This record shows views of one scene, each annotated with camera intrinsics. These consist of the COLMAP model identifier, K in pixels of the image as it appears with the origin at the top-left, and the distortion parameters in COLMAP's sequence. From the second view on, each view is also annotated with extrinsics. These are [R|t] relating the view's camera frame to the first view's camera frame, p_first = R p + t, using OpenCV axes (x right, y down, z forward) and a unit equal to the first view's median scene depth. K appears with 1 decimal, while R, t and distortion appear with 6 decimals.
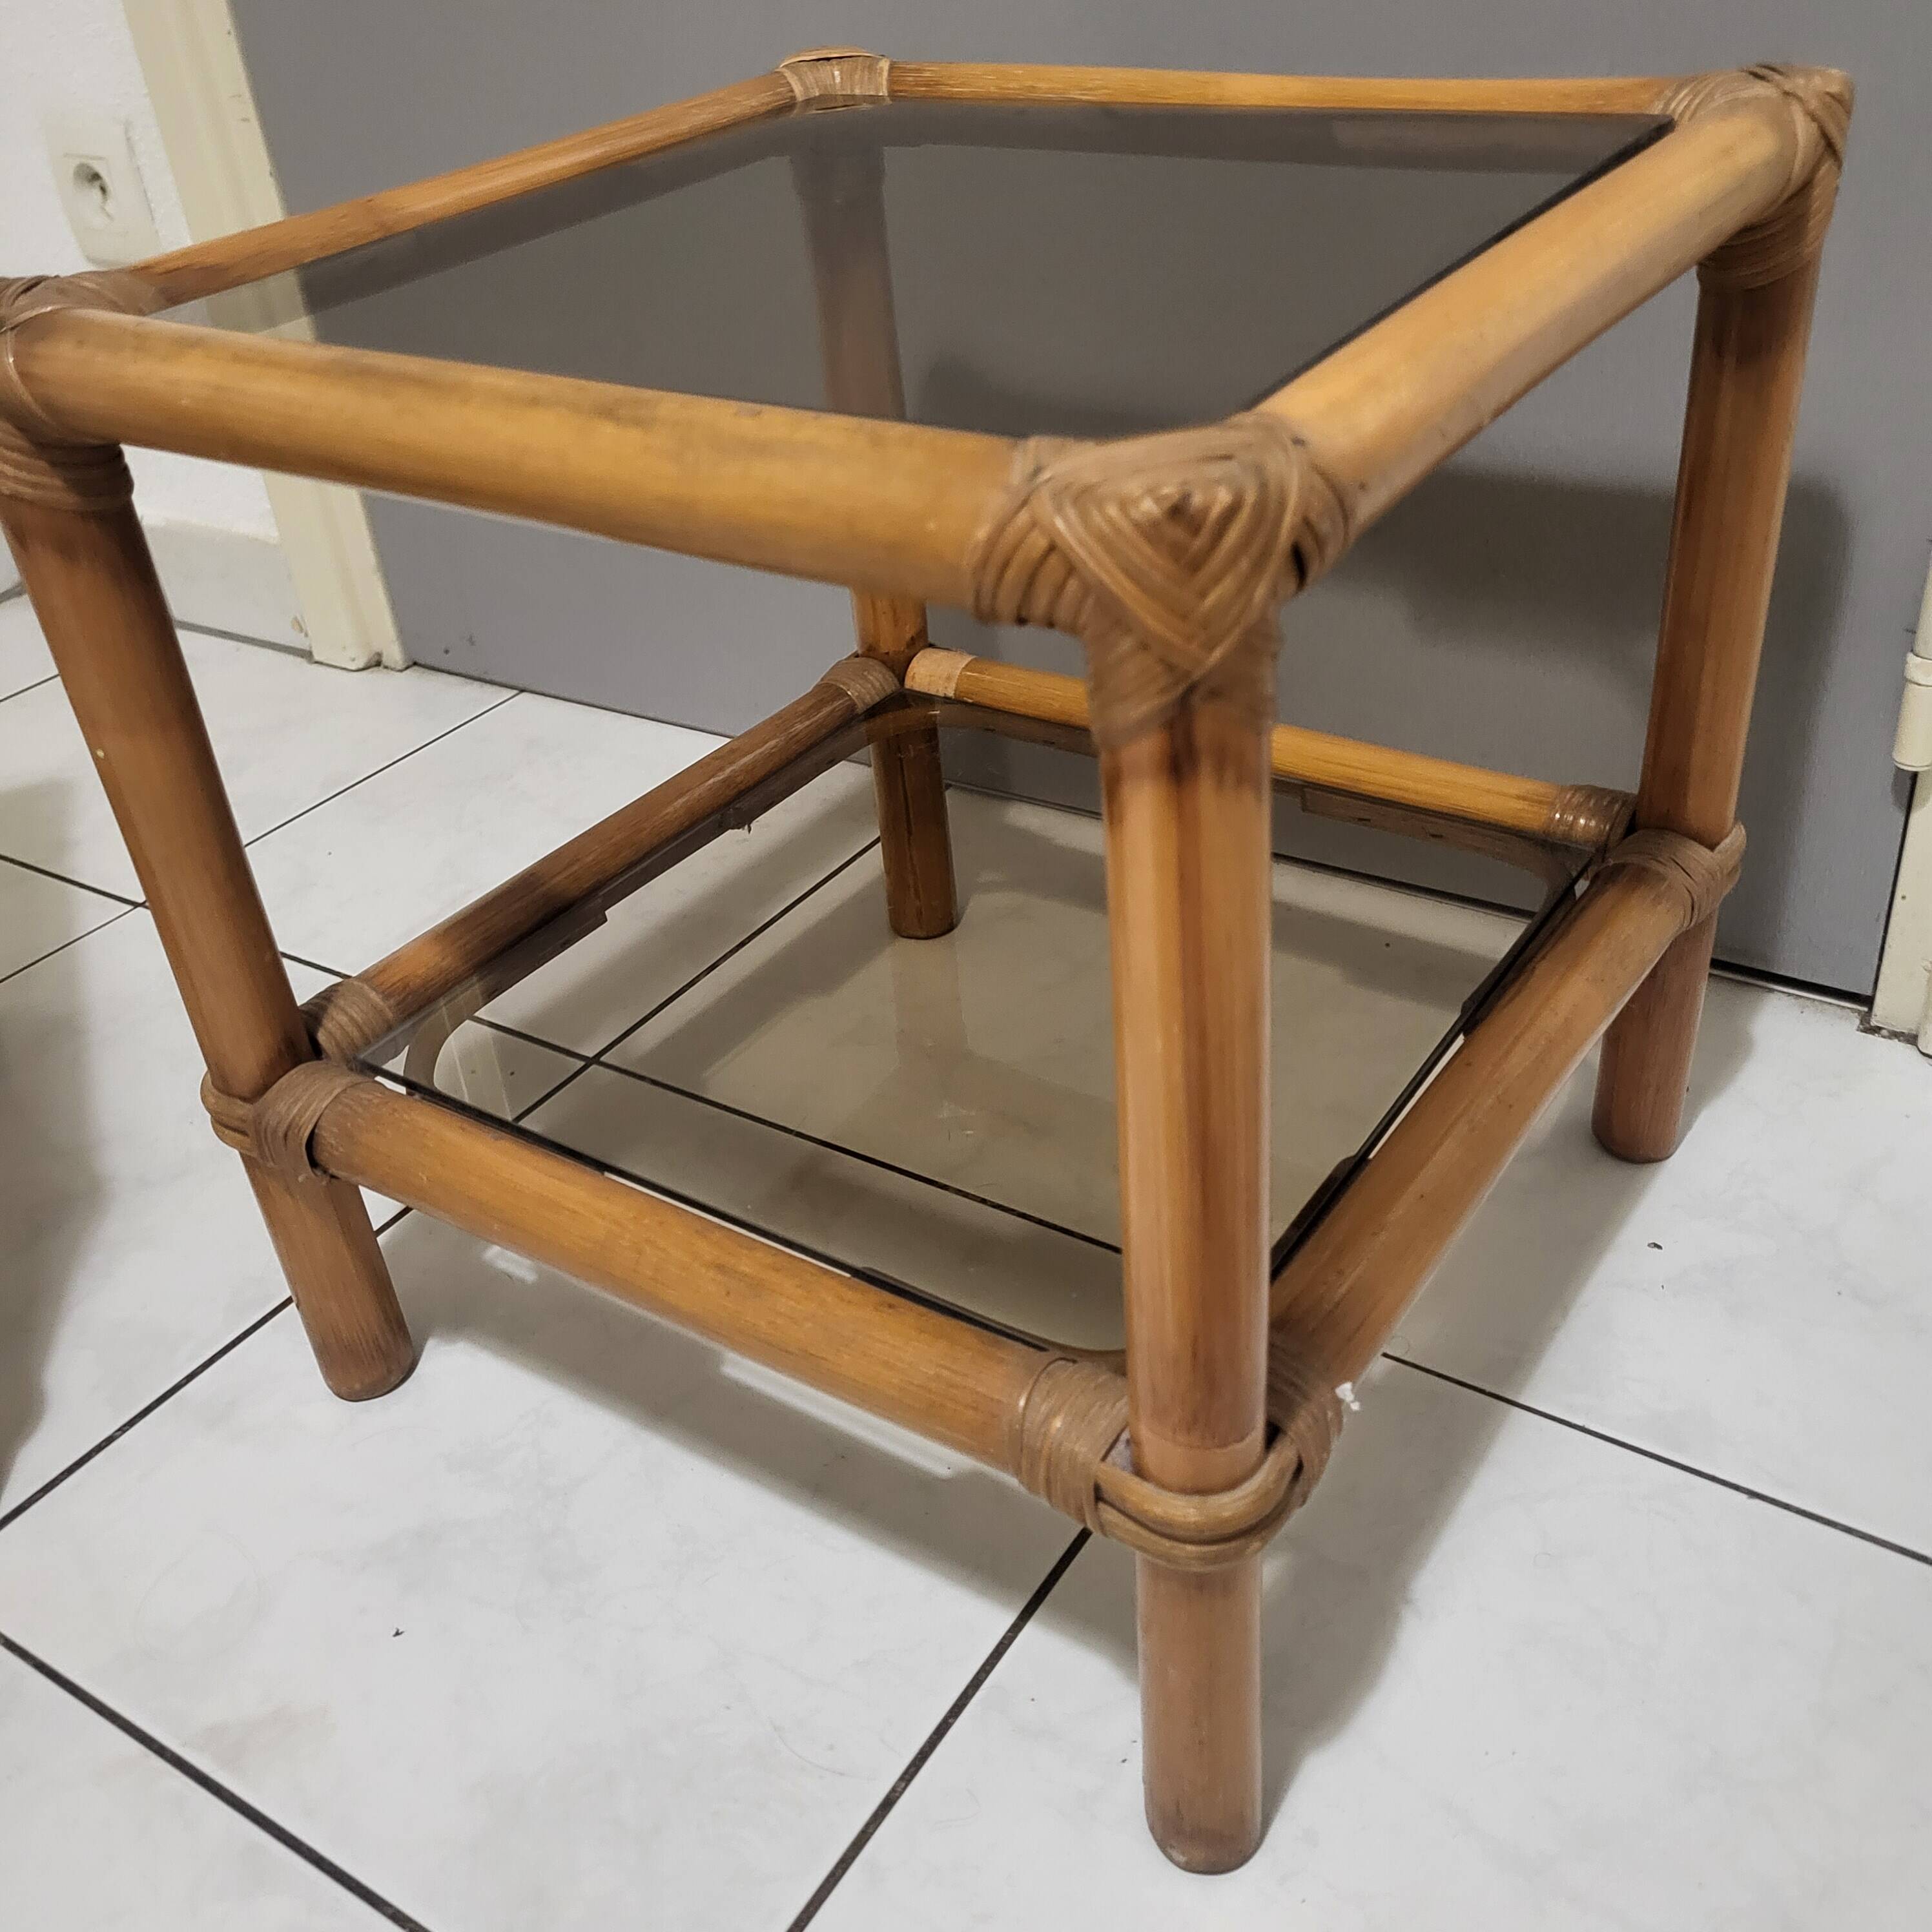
lens RADIAL K [[1948.2, 0, 967.1], [0, 1948.2, 919.6], [0, 0, 1]] dist [0.037072, -0.016788]
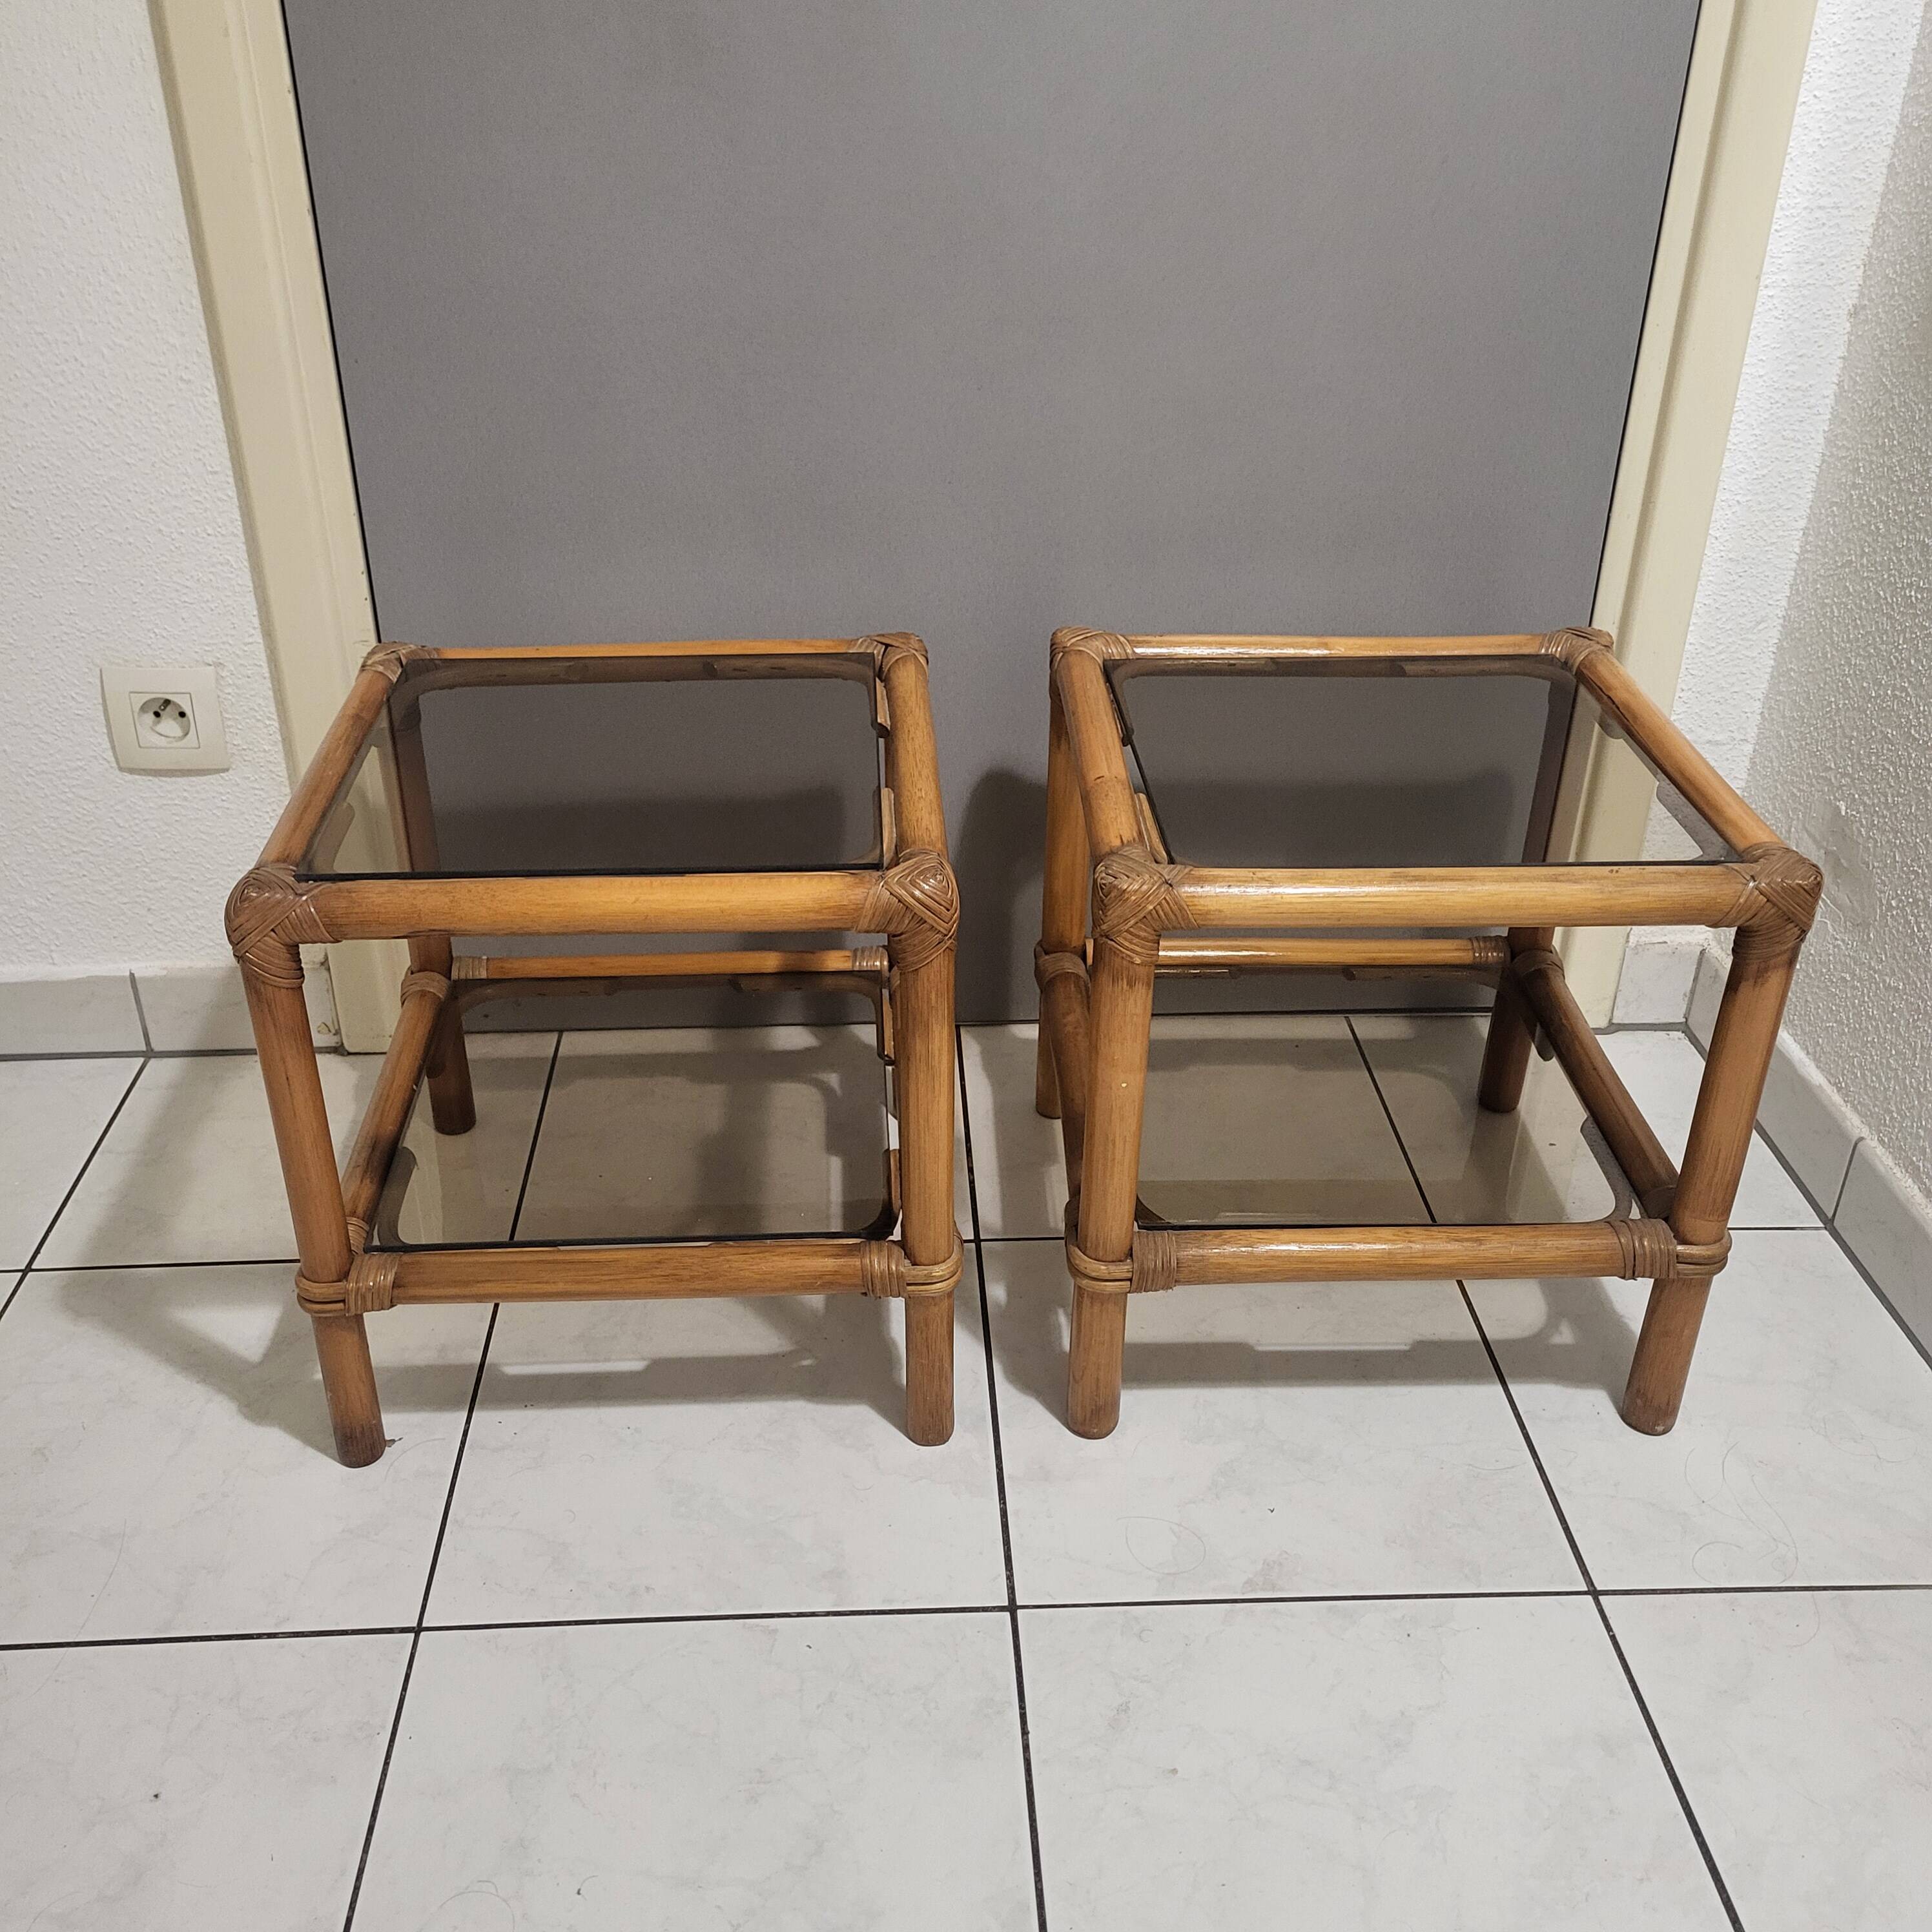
lens RADIAL K [[1956.4, 0, 942.6], [0, 1956.4, 920.1], [0, 0, 1]] dist [0.041352, -0.028525]
pose [[0.806599, -0.211972, 0.551784, -1.279590], [0.254692, 0.967022, -0.000822, -0.228755], [-0.533413, 0.141198, 0.833987, -0.421105]]
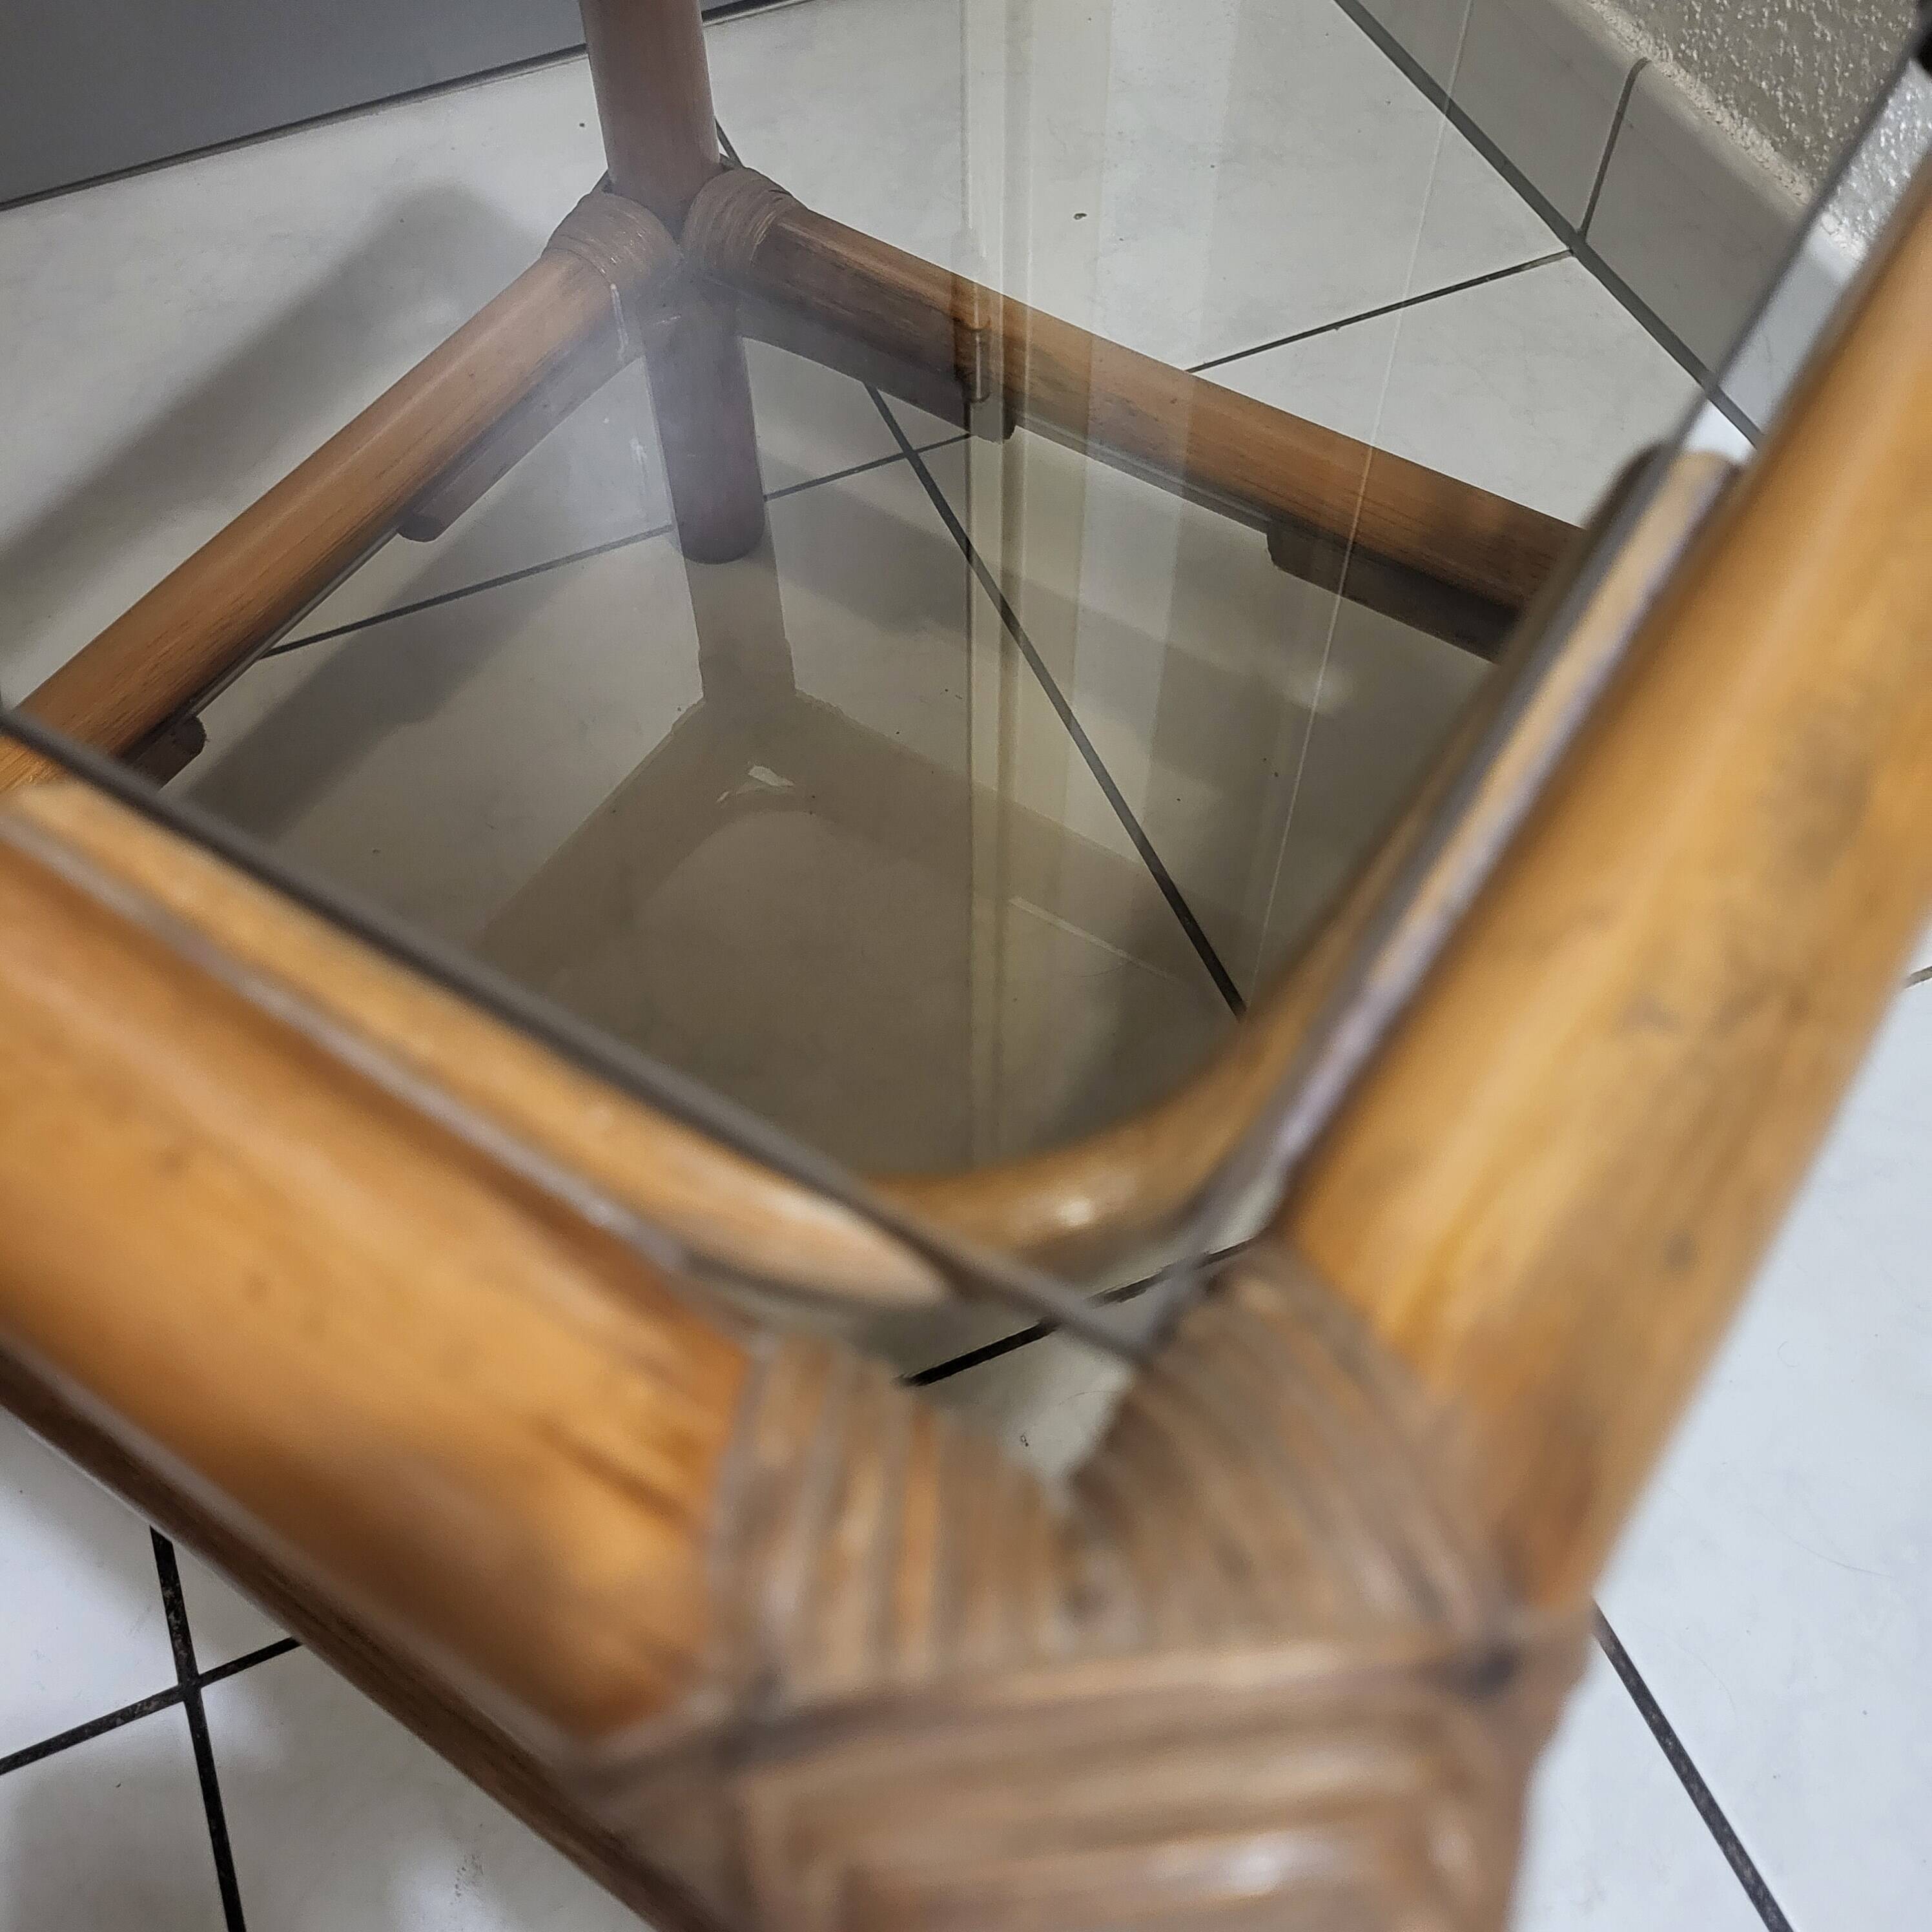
lens RADIAL K [[1948.2, 0, 967.1], [0, 1948.2, 919.6], [0, 0, 1]] dist [0.037072, -0.016788]
pose [[0.551972, -0.656946, 0.513564, -0.506441], [0.424327, 0.751470, 0.505213, -0.114039], [-0.717825, -0.060945, 0.693551, 0.277446]]
